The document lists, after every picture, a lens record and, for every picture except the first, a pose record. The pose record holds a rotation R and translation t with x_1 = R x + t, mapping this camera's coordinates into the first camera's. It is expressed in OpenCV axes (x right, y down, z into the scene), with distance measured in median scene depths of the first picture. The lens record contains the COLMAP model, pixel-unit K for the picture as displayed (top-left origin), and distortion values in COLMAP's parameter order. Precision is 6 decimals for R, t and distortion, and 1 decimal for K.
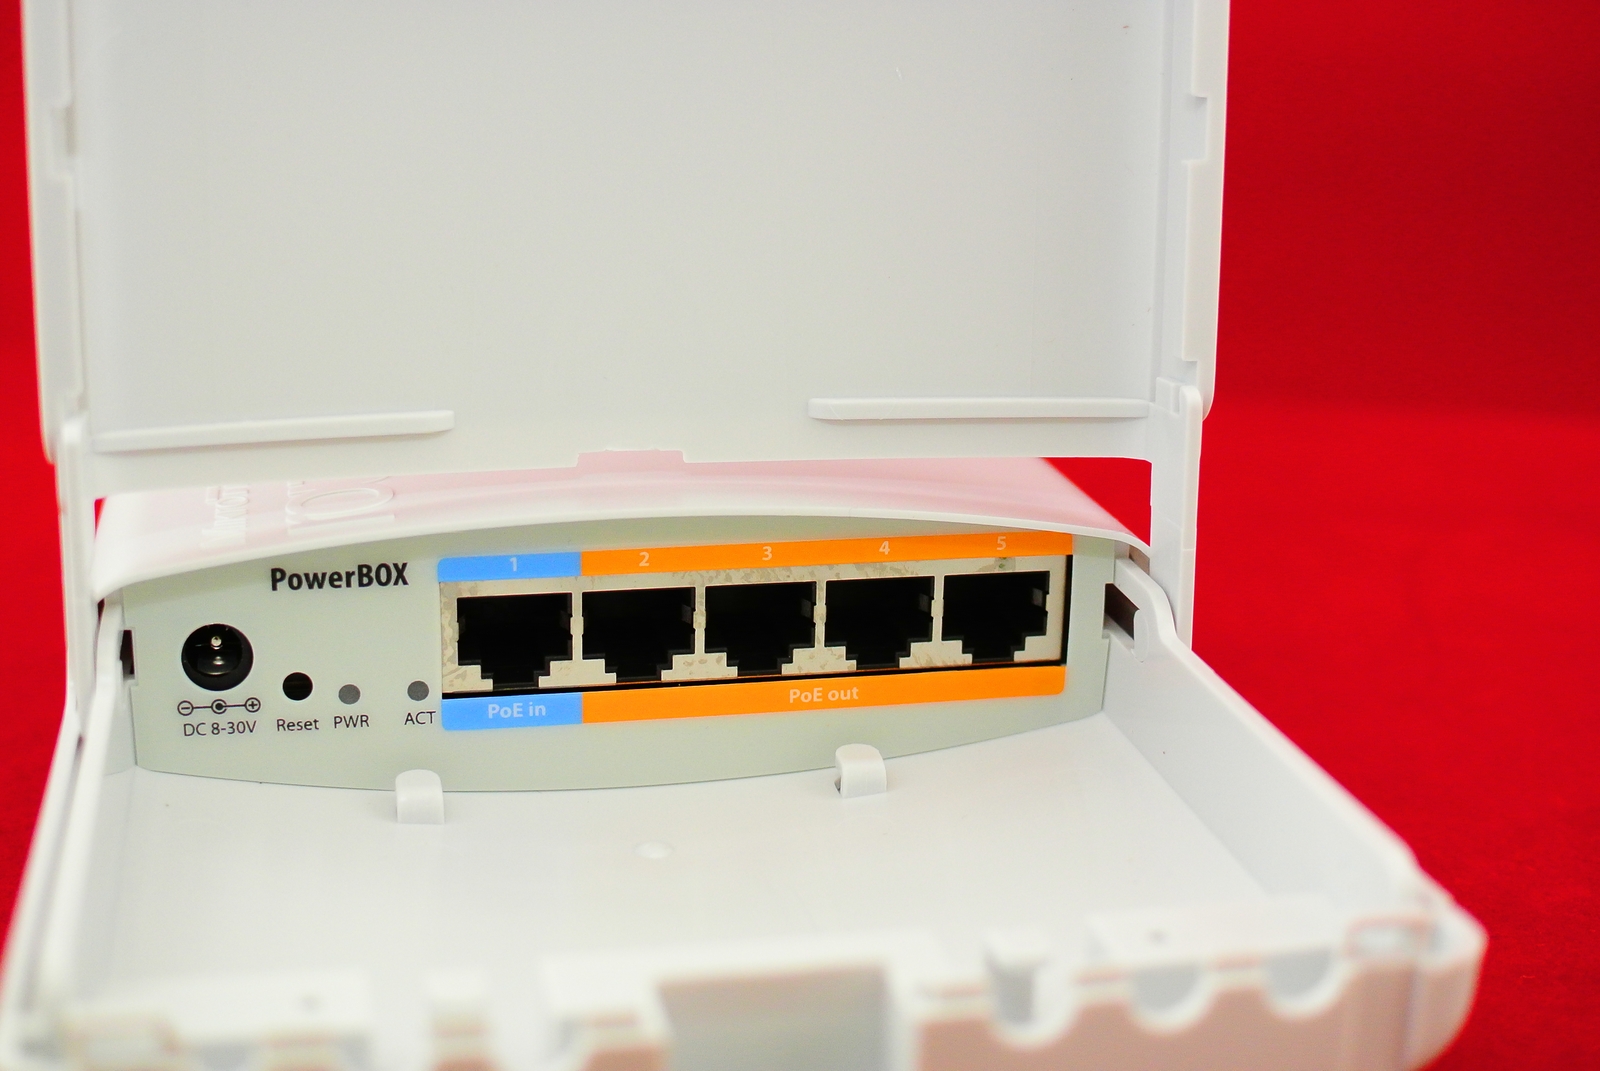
lens RADIAL K [[2267.7, 0, 799.7], [0, 2267.7, 534.8], [0, 0, 1]] dist [-0.035669, 0.000000]
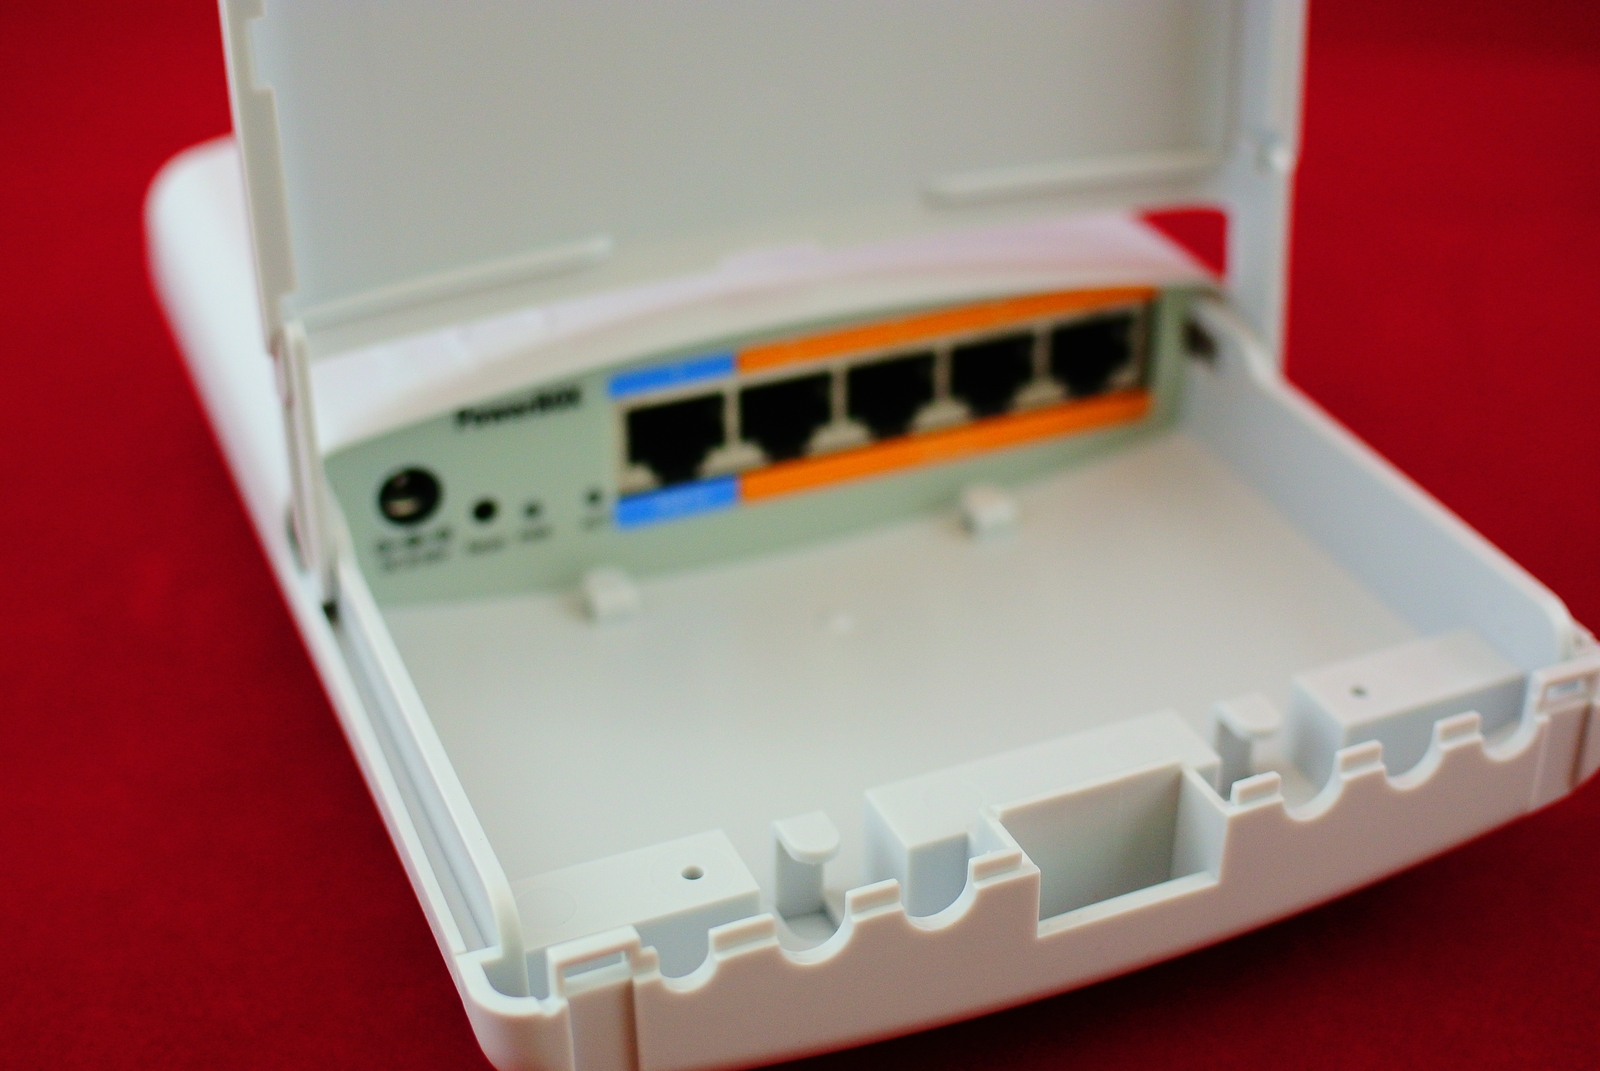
lens RADIAL K [[2267.7, 0, 800.5], [0, 2267.7, 535.7], [0, 0, 1]] dist [-0.035669, 0.000000]
pose [[0.969903, -0.132343, 0.204384, -0.294641], [0.066487, 0.951440, 0.300567, -0.227410], [-0.234237, -0.277932, 0.931604, -0.015887]]
